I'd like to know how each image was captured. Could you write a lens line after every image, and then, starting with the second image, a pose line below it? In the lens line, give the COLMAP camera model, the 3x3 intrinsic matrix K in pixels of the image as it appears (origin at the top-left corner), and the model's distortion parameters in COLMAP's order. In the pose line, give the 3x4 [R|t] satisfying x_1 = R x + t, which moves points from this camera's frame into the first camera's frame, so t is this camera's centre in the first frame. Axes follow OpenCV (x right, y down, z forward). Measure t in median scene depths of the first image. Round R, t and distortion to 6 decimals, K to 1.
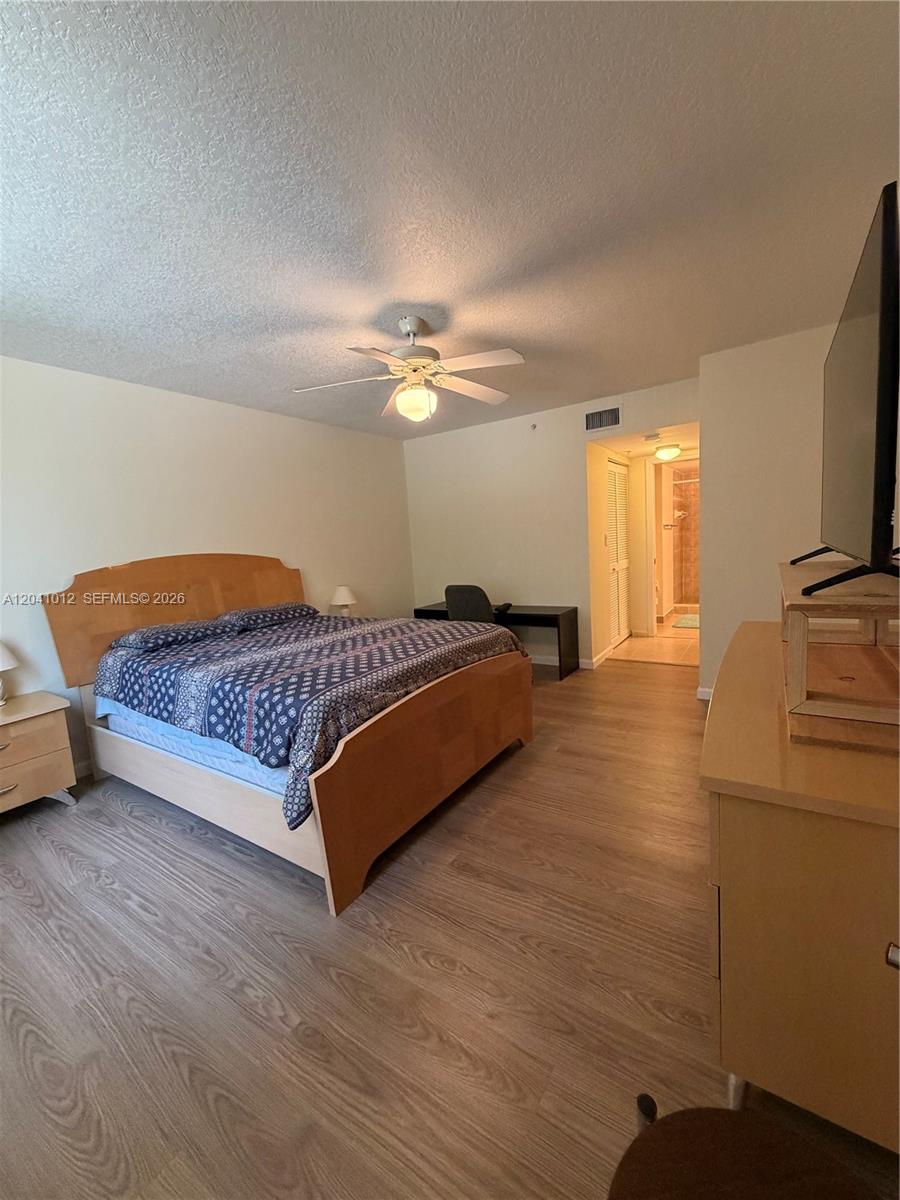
lens RADIAL K [[480.3, 0, 451.1], [0, 480.3, 600.4], [0, 0, 1]] dist [0.002344, -0.000125]
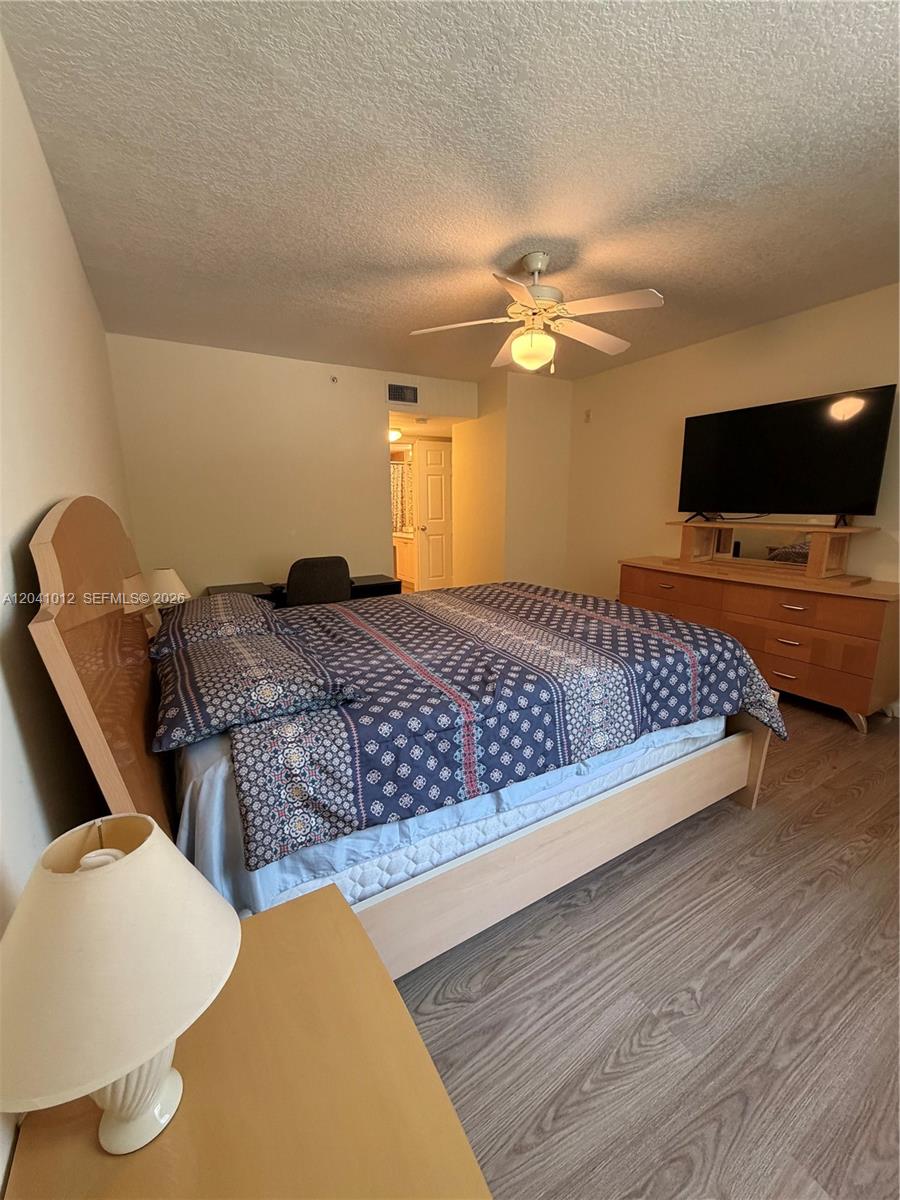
lens RADIAL K [[480.3, 0, 451.1], [0, 480.3, 600.4], [0, 0, 1]] dist [0.002344, -0.000125]
pose [[0.426724, -0.121141, 0.896232, -1.347710], [0.089232, 0.991792, 0.091572, -0.029276], [-0.899969, 0.040896, 0.434031, 0.972551]]
